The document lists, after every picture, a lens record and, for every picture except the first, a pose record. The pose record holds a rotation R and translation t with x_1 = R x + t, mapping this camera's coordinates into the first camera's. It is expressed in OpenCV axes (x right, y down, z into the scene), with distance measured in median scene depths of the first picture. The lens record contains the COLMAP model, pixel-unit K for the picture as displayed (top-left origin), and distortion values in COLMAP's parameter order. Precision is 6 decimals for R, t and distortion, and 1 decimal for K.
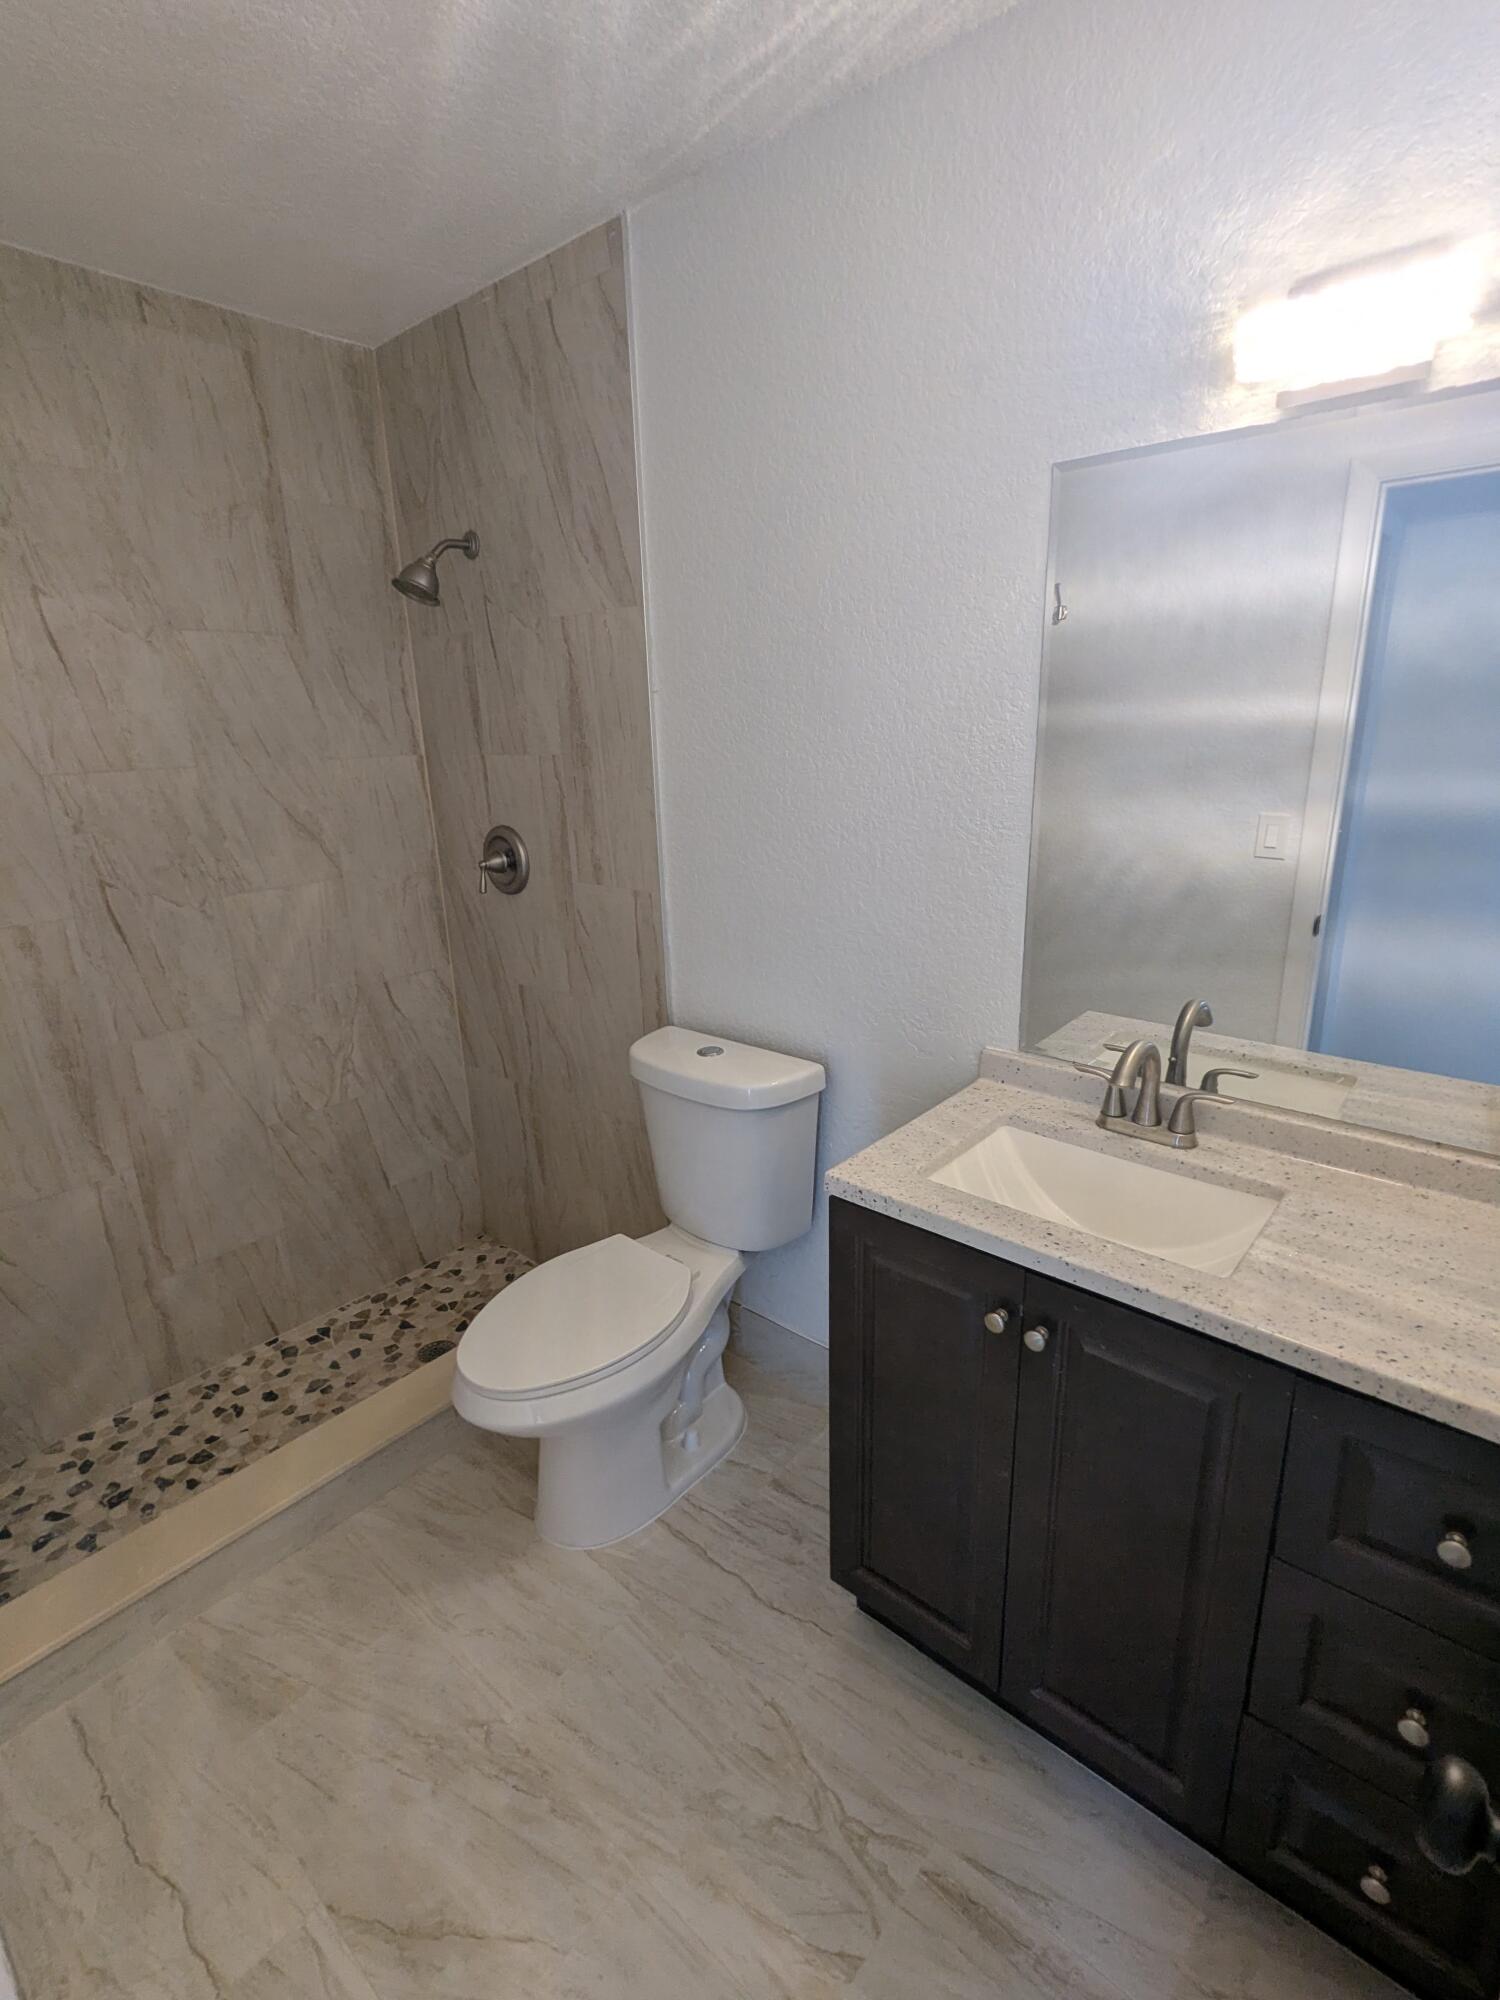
lens RADIAL K [[950.5, 0, 753.2], [0, 950.5, 990.2], [0, 0, 1]] dist [-0.000709, 0.001982]
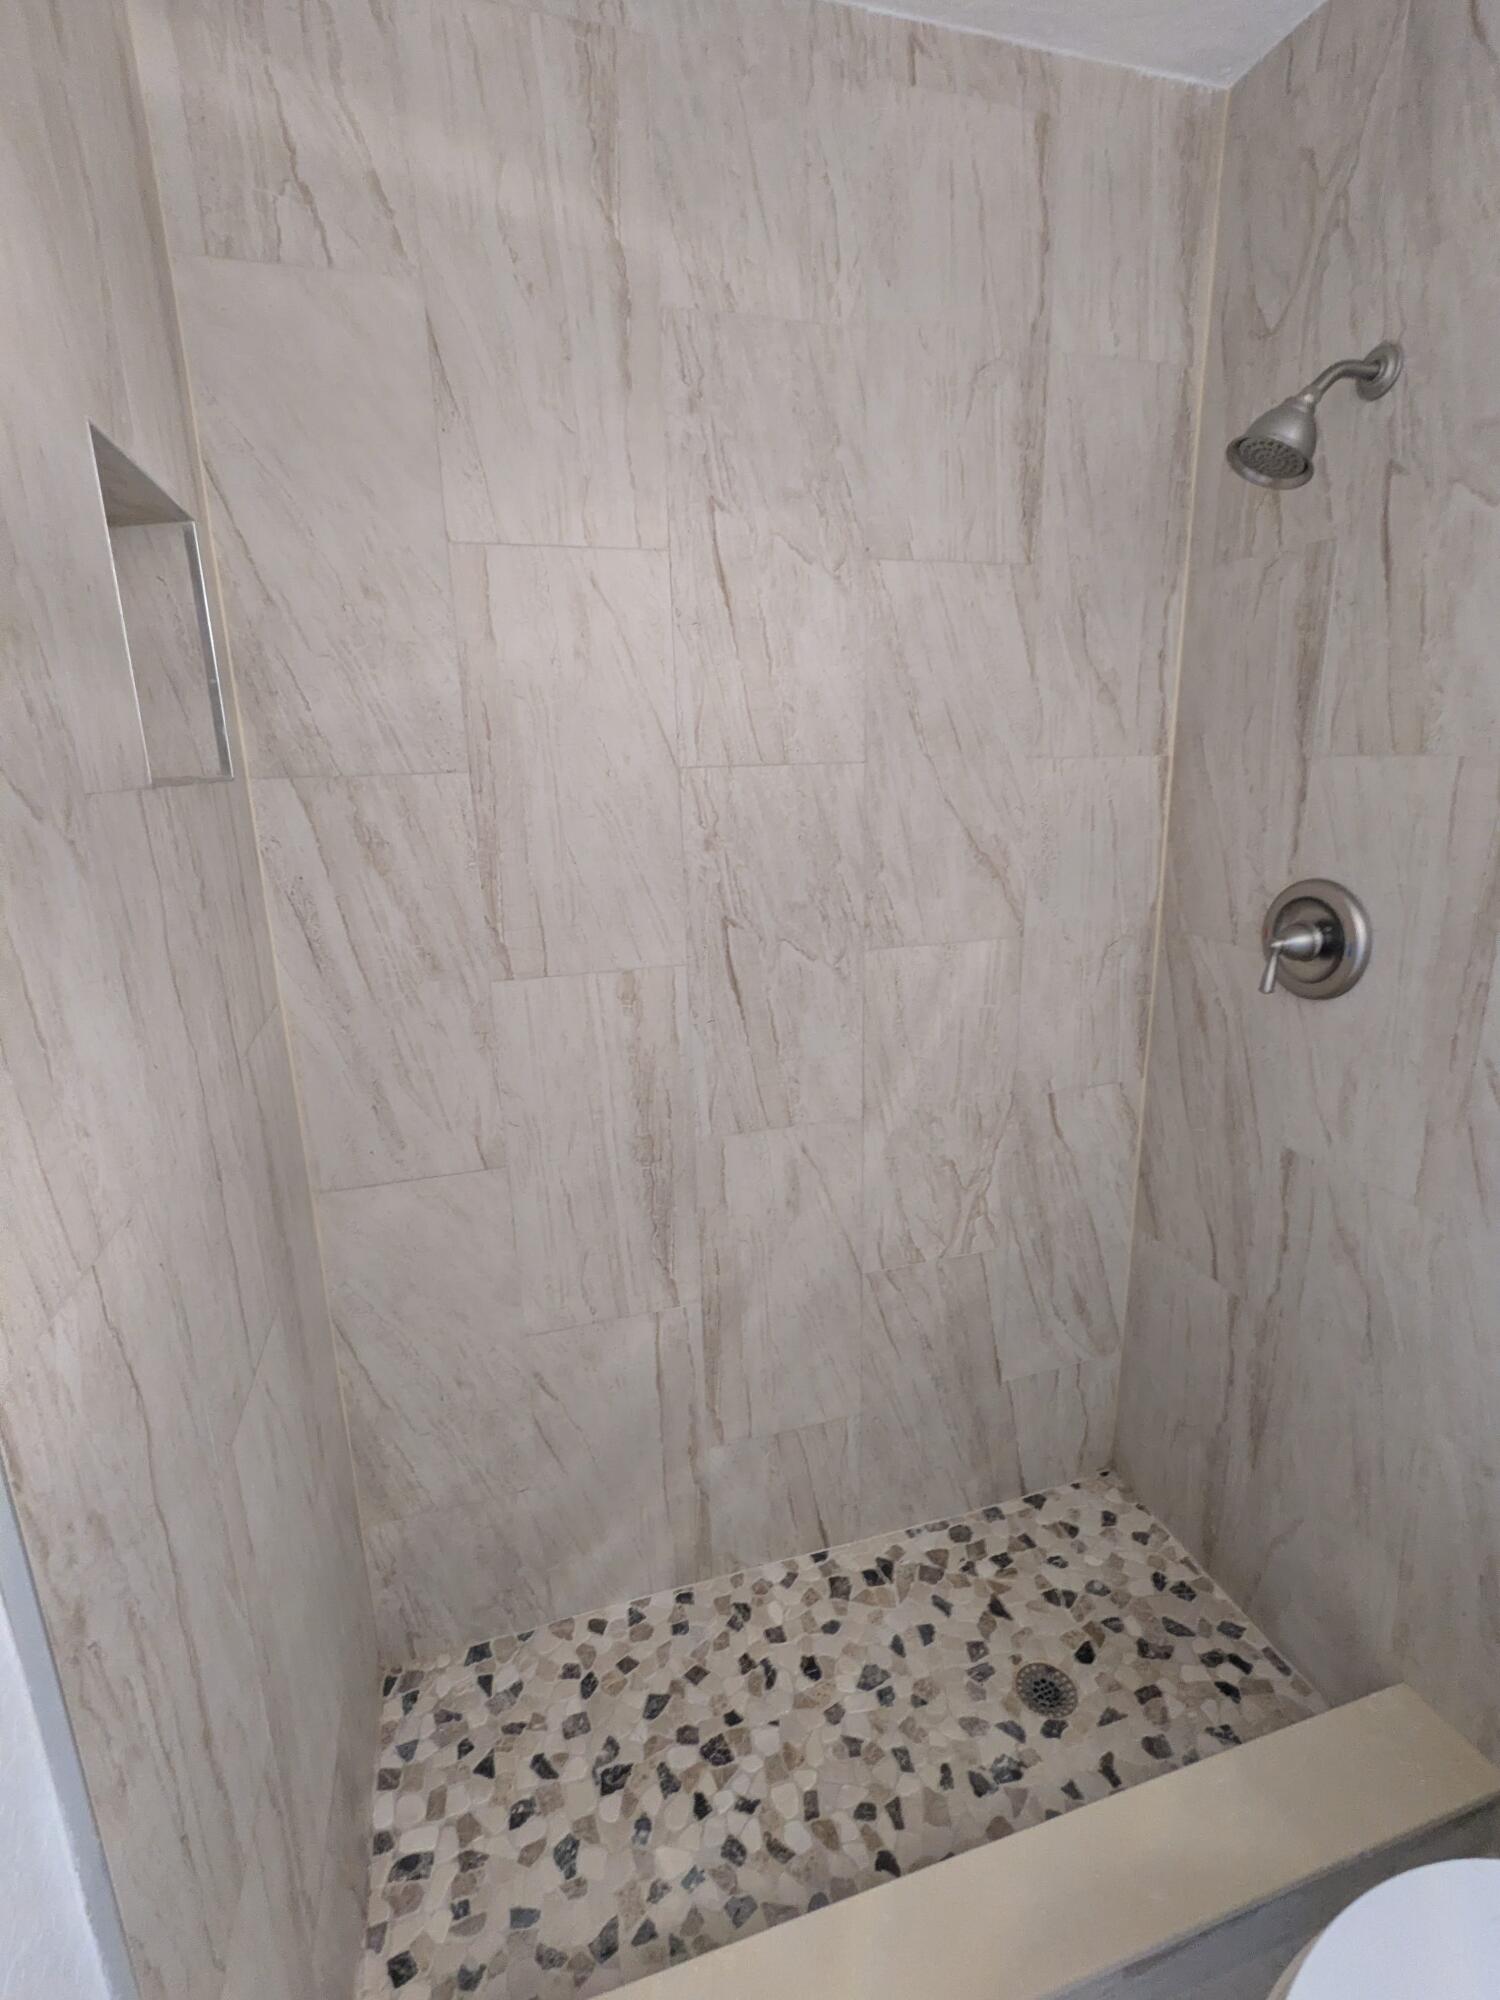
lens RADIAL K [[950.5, 0, 753.2], [0, 950.5, 990.2], [0, 0, 1]] dist [-0.000709, 0.001982]
pose [[0.846907, 0.145571, -0.511428, -0.262469], [-0.153833, 0.987744, 0.026405, -0.073731], [0.509003, 0.056312, 0.858921, 0.356588]]
